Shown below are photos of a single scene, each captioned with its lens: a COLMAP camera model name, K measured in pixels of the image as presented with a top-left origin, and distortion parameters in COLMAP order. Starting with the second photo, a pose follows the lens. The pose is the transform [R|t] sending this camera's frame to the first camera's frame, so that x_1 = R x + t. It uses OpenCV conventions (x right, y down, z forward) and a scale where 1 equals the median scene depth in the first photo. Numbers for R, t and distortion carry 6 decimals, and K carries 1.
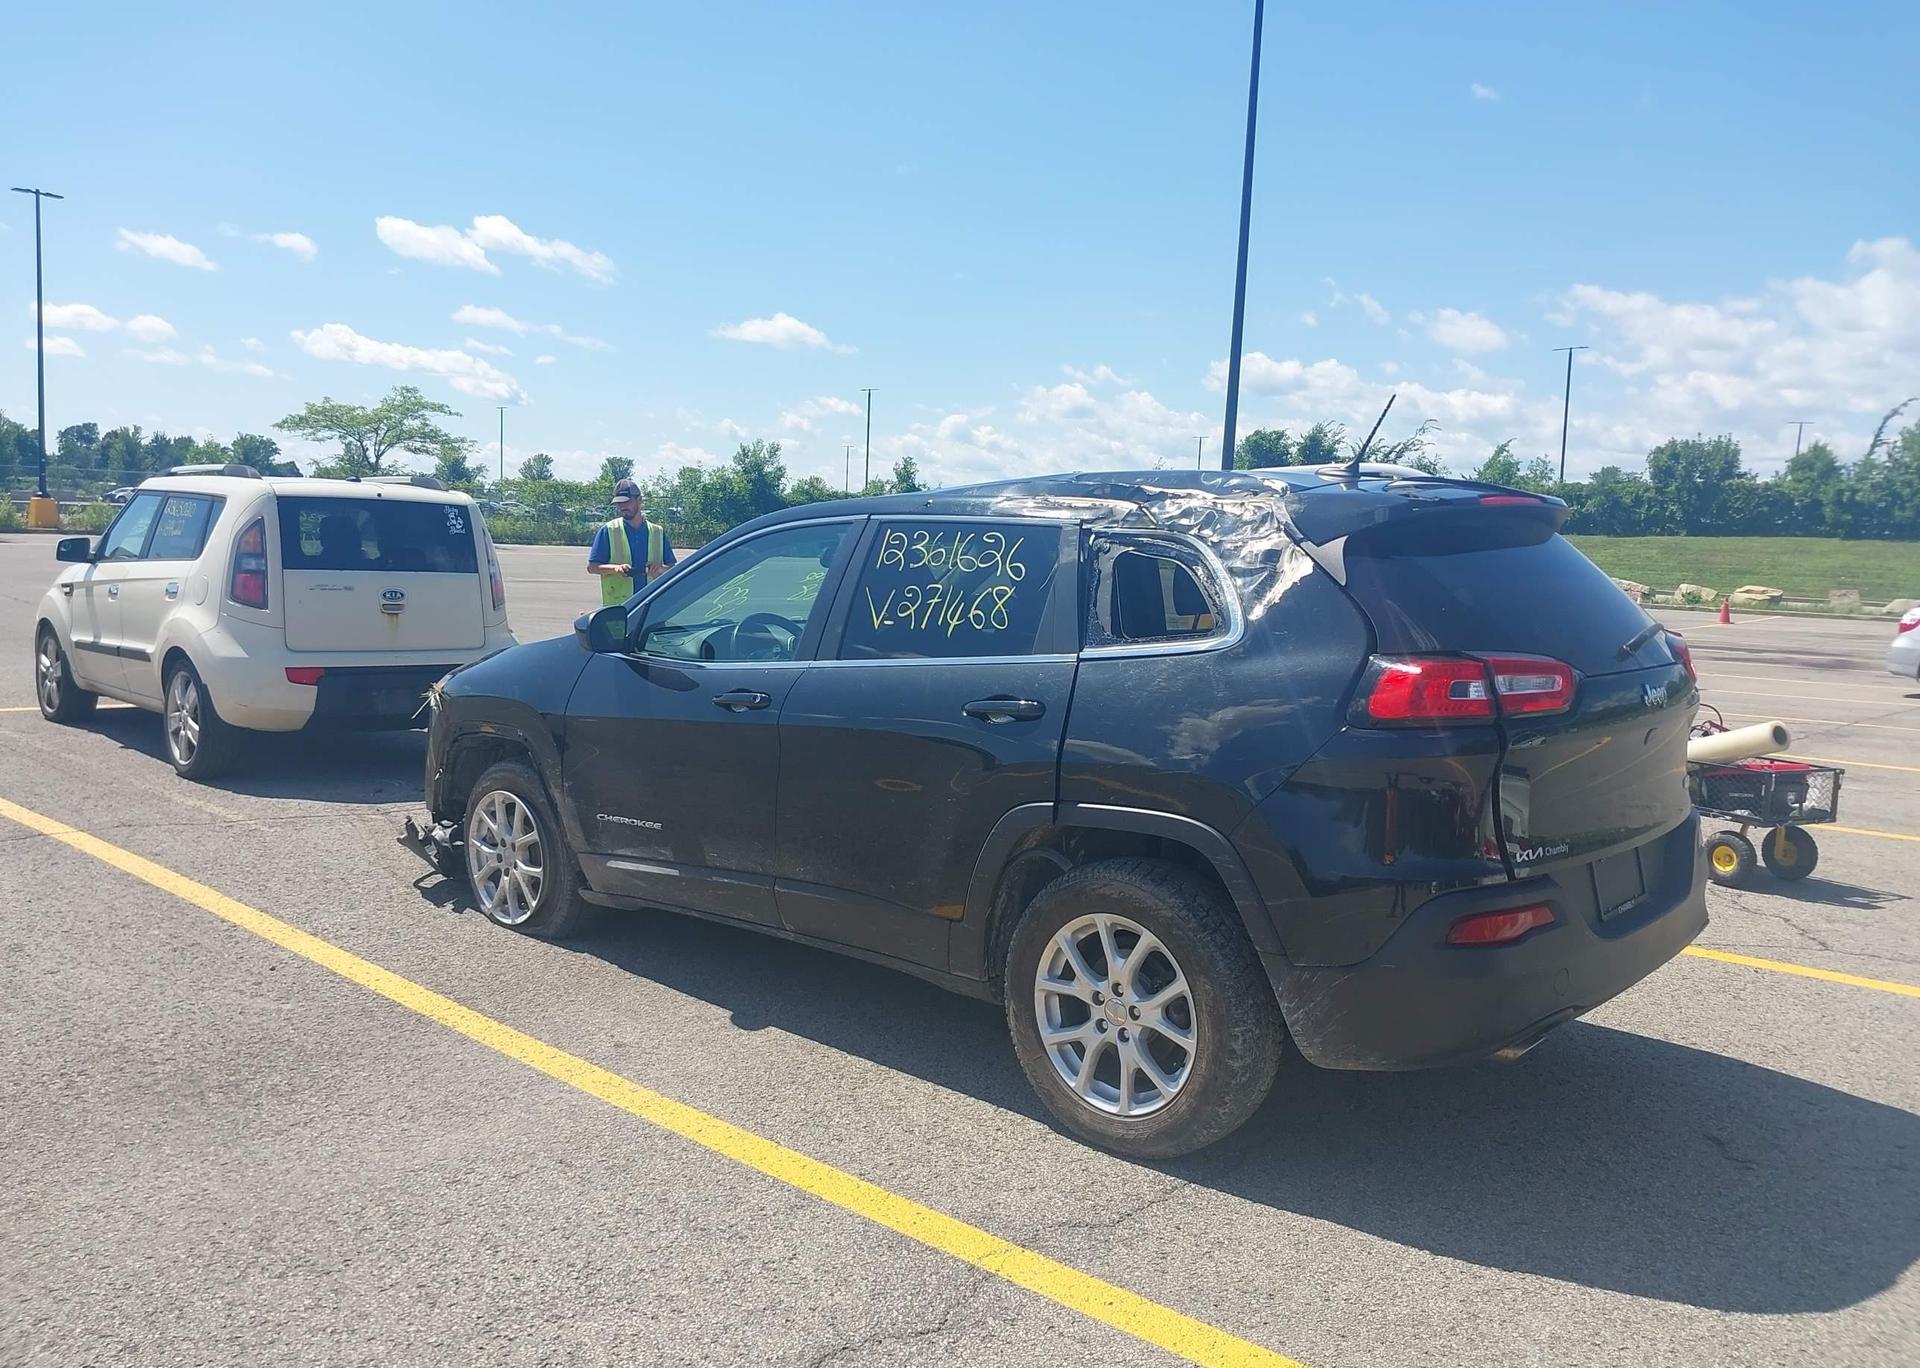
lens RADIAL K [[1507.5, 0, 960.0], [0, 1507.5, 684.0], [0, 0, 1]] dist [0.058080, -0.085071]
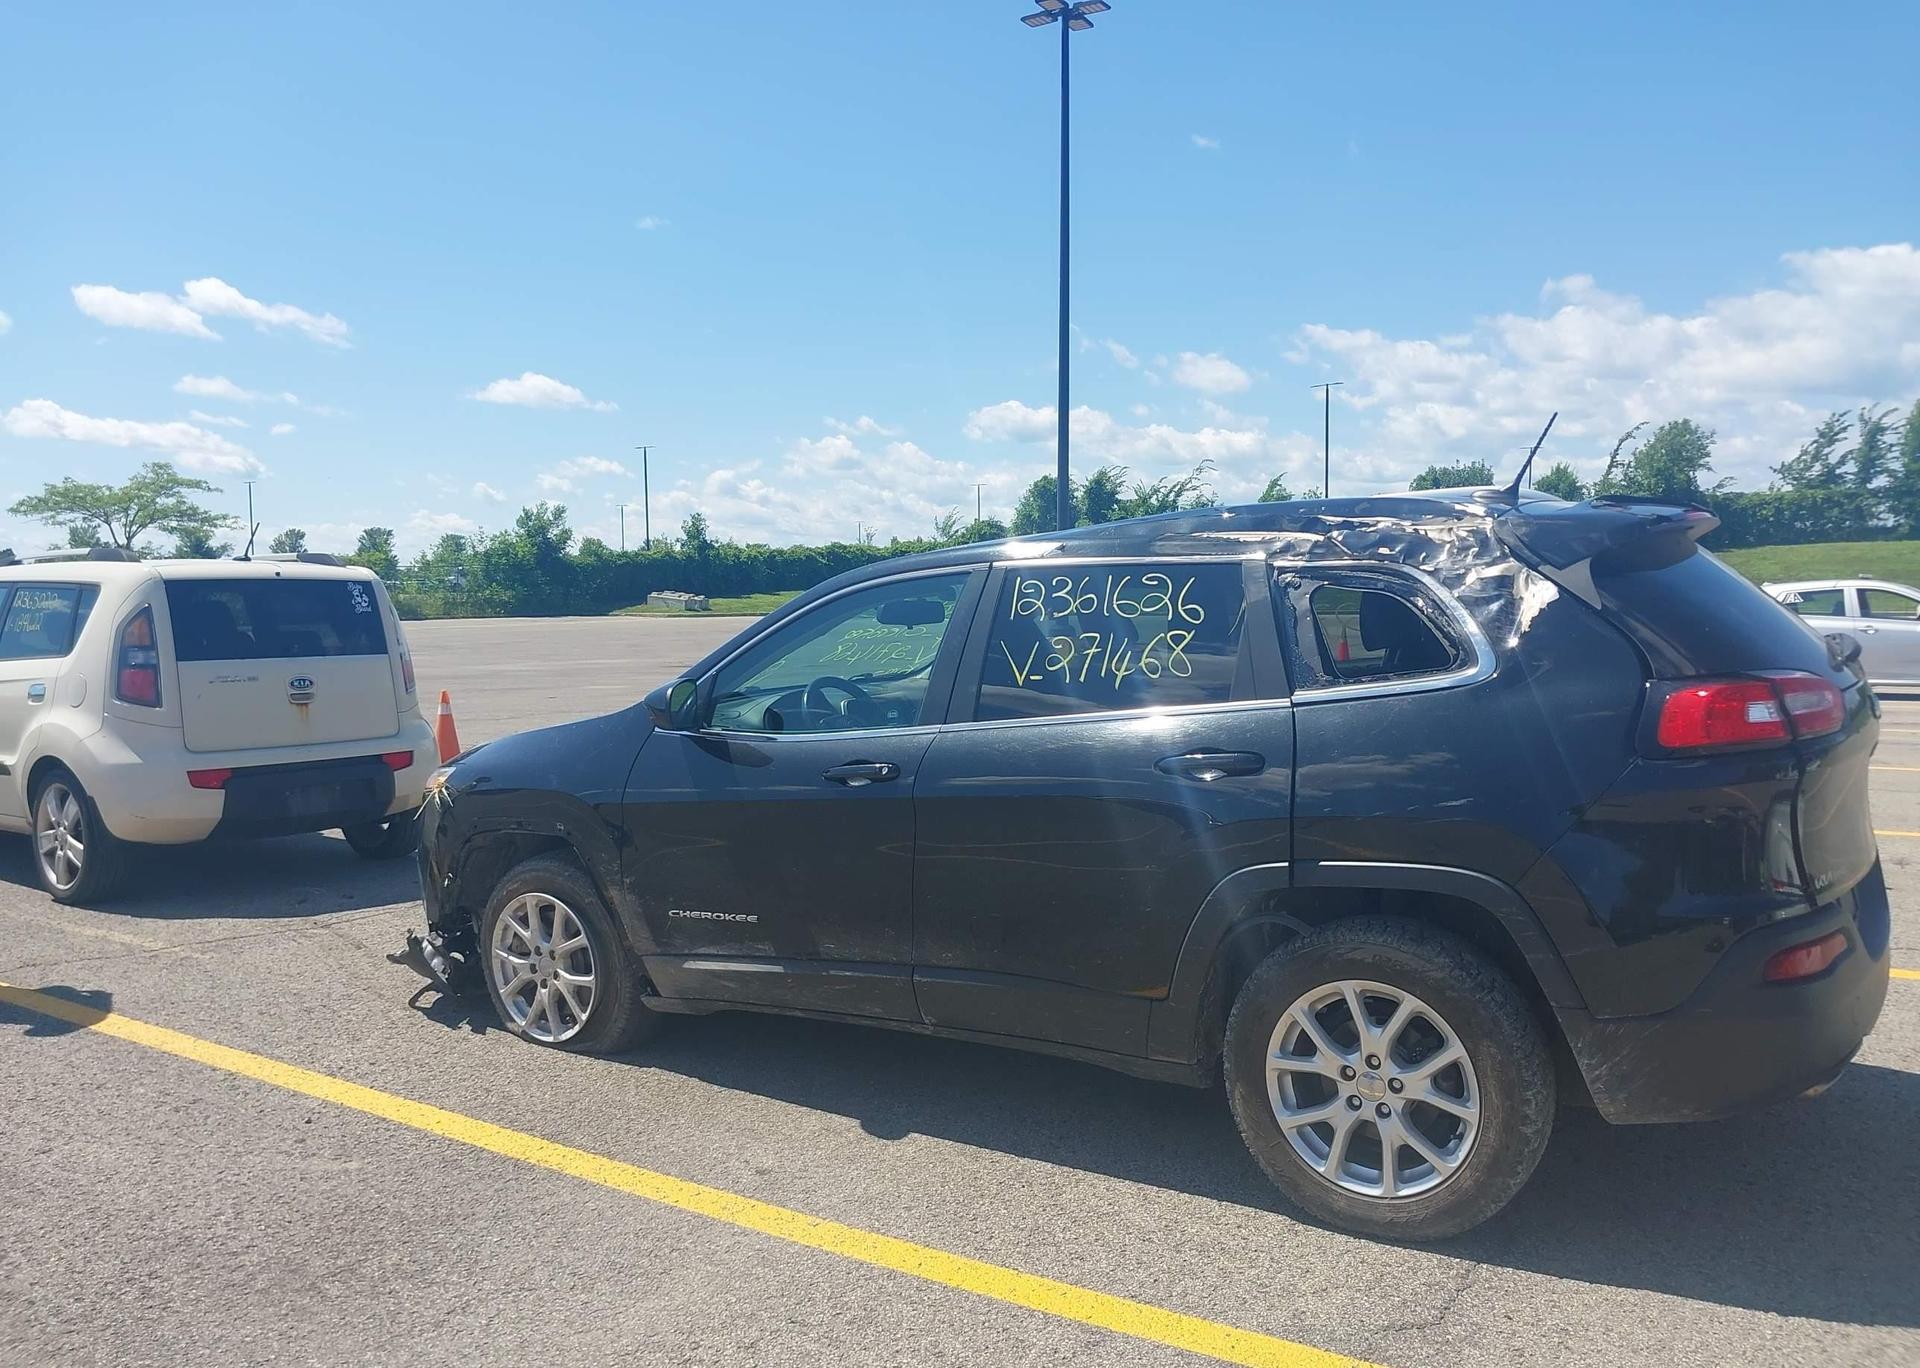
lens RADIAL K [[1507.5, 0, 960.0], [0, 1507.5, 684.0], [0, 0, 1]] dist [0.058080, -0.085071]
pose [[0.988084, -0.060044, 0.141723, -0.226941], [0.064679, 0.997504, -0.028319, -0.014108], [-0.139669, 0.037148, 0.989501, 0.098770]]
